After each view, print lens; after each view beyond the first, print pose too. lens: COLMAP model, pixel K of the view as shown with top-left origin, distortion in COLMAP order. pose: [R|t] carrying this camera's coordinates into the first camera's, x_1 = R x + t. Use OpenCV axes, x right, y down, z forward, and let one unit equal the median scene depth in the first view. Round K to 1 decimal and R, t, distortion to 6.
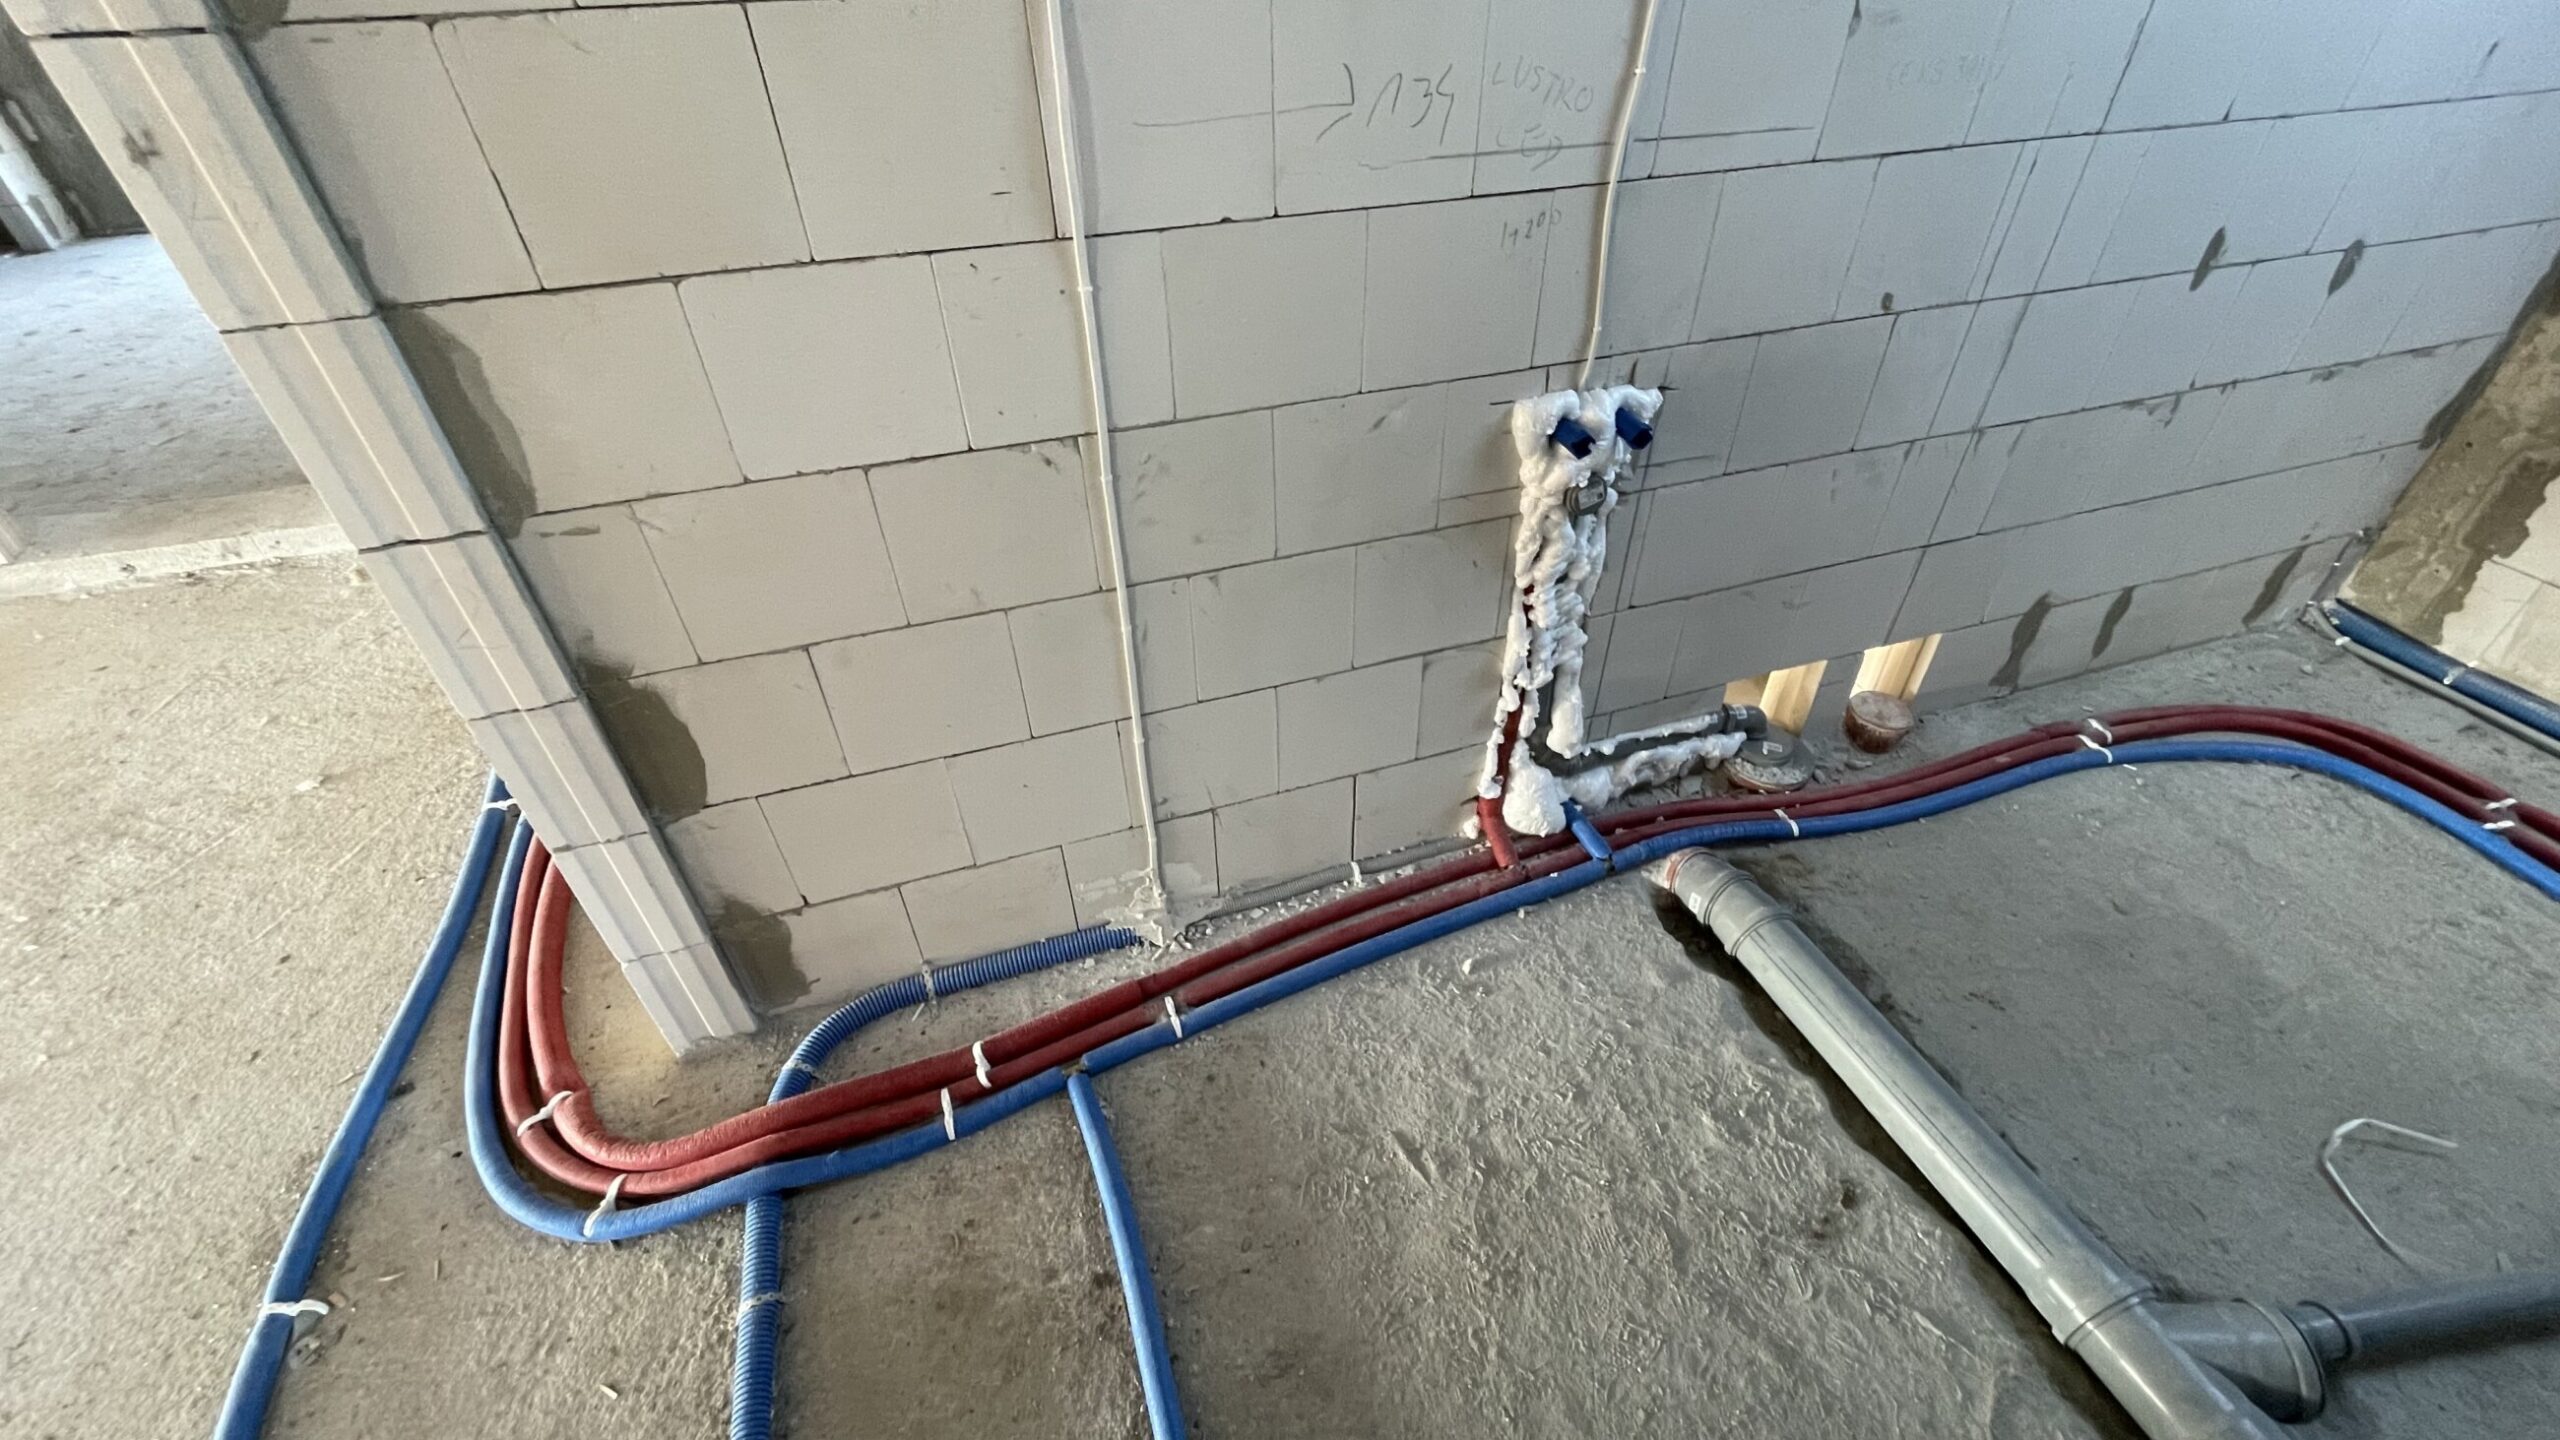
lens RADIAL K [[1040.9, 0, 1279.1], [0, 1040.9, 717.4], [0, 0, 1]] dist [-0.006373, 0.000429]
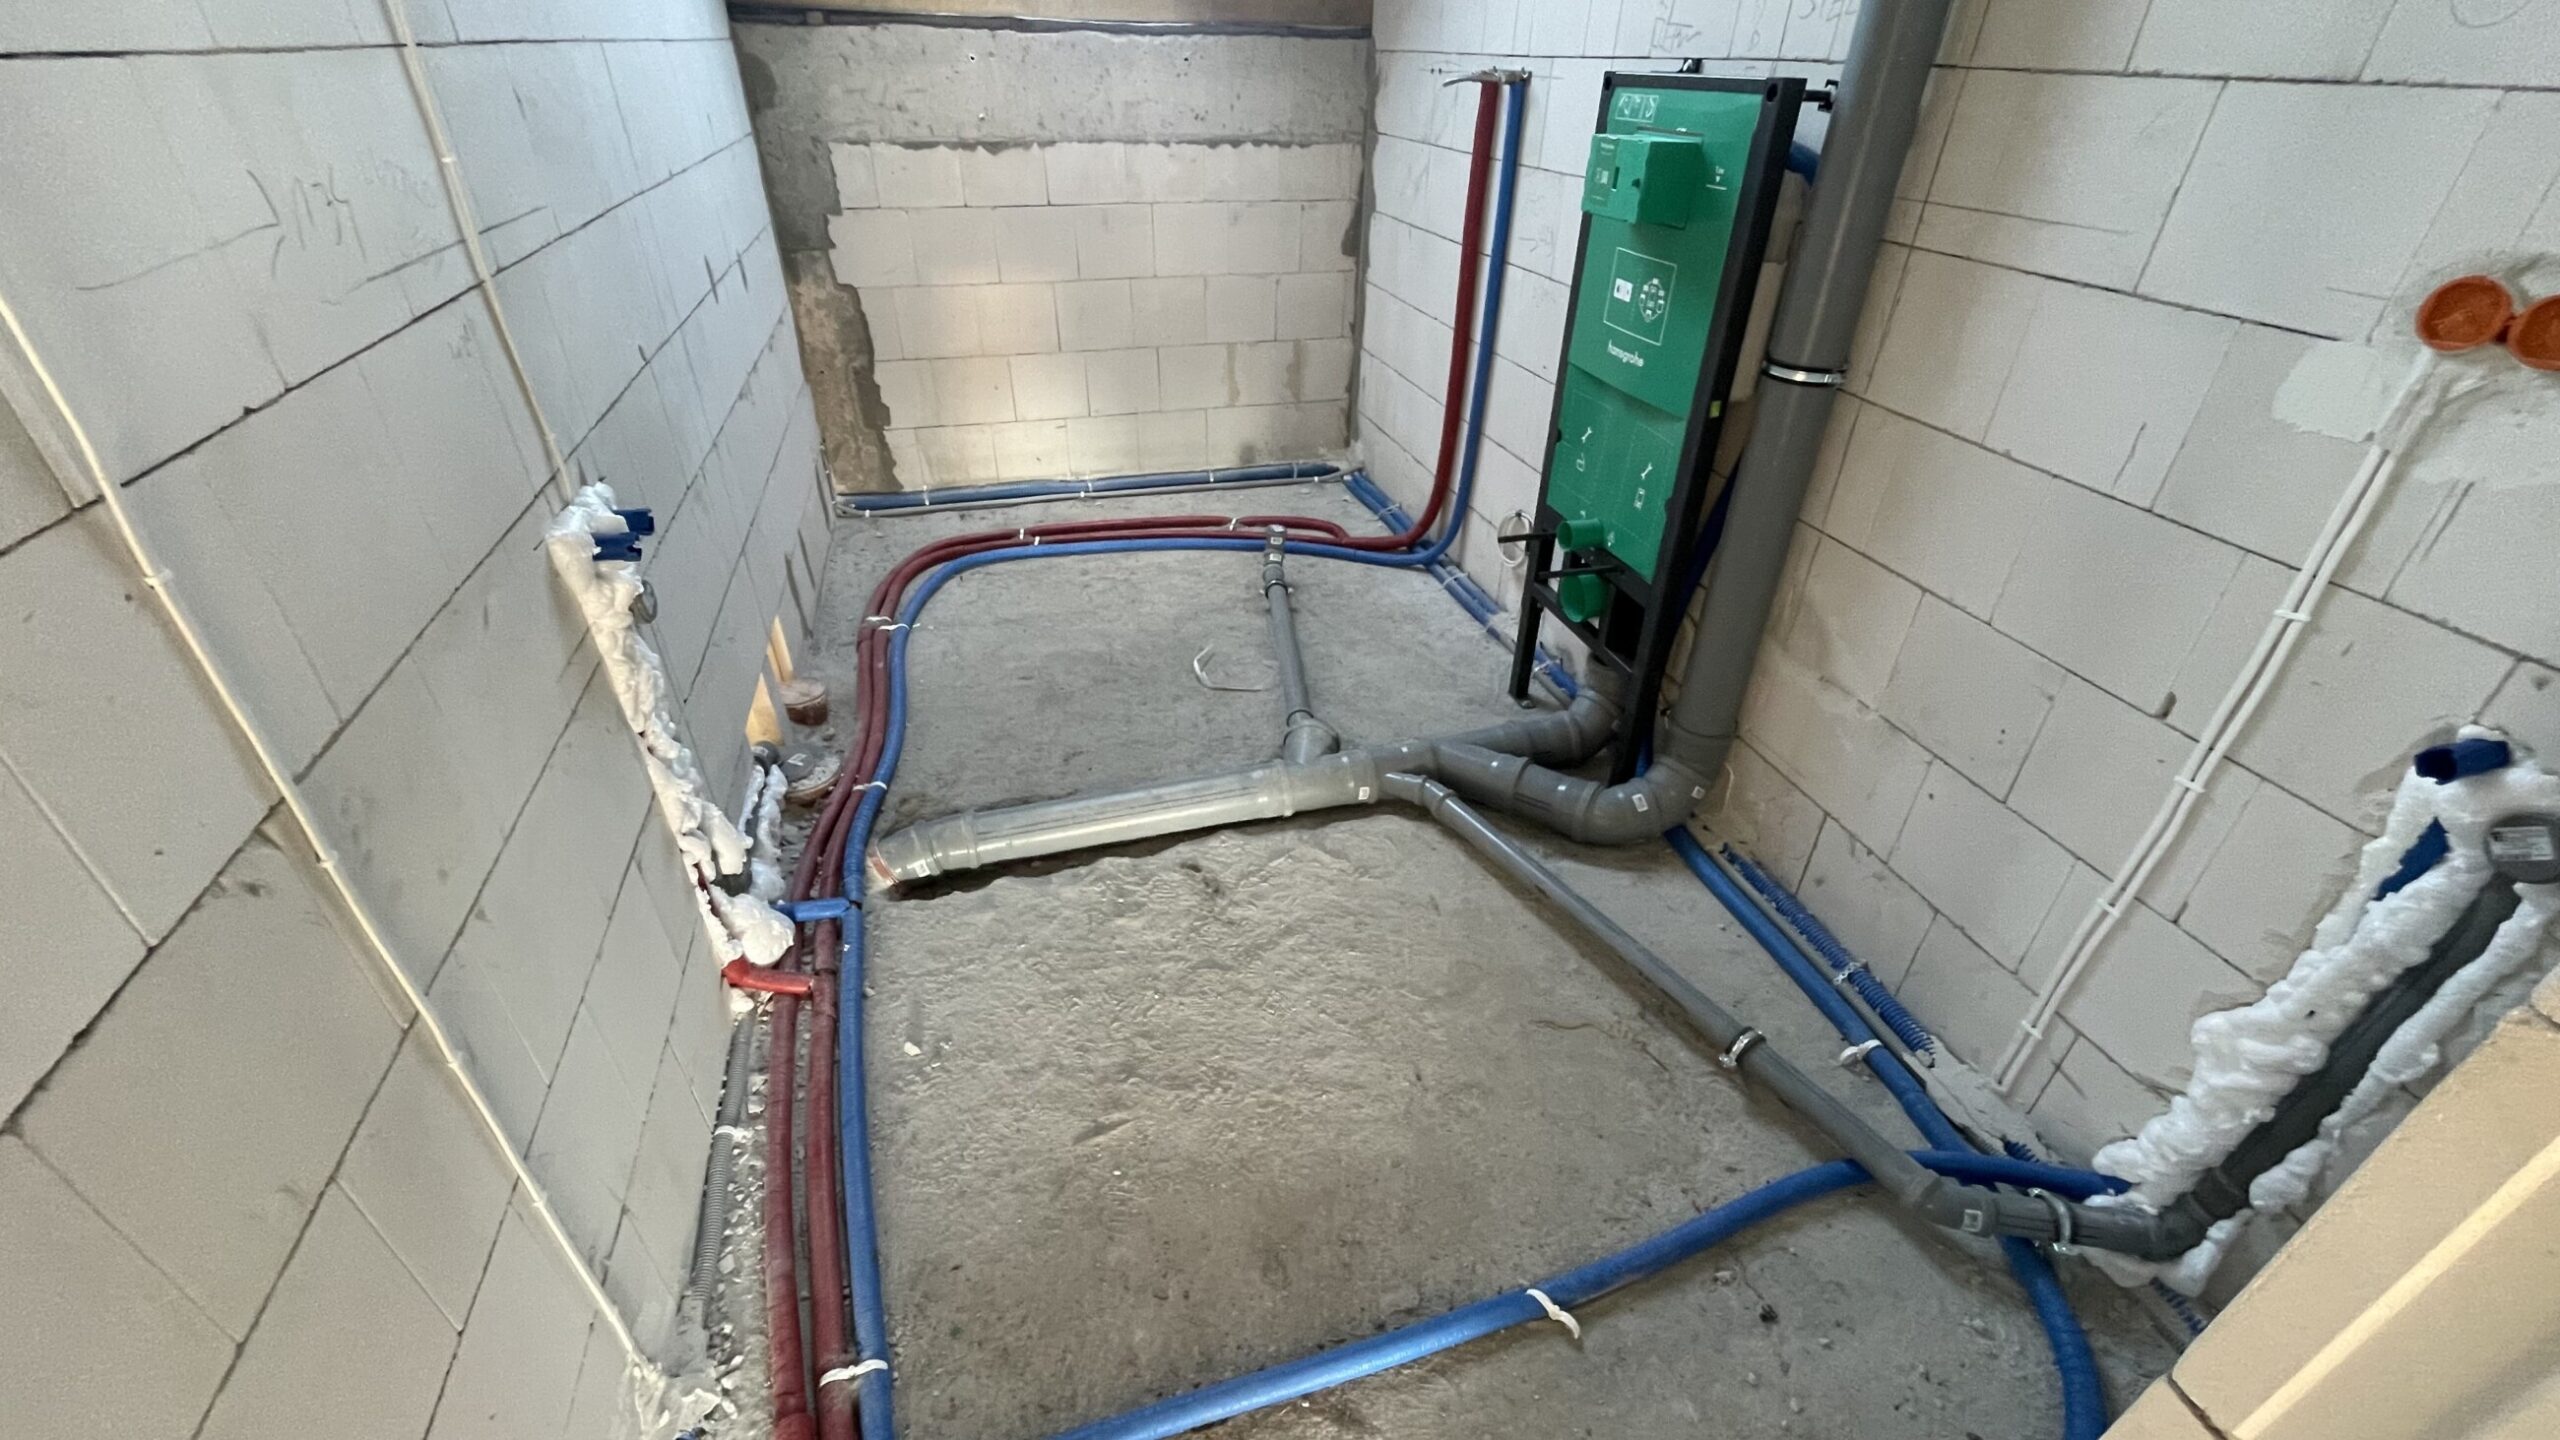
lens RADIAL K [[1040.9, 0, 1276.5], [0, 1040.9, 720.7], [0, 0, 1]] dist [-0.006373, 0.000429]
pose [[0.045716, -0.527672, 0.848217, -0.440033], [0.602382, 0.691919, 0.397974, -0.143254], [-0.796898, 0.492757, 0.349492, 0.241032]]
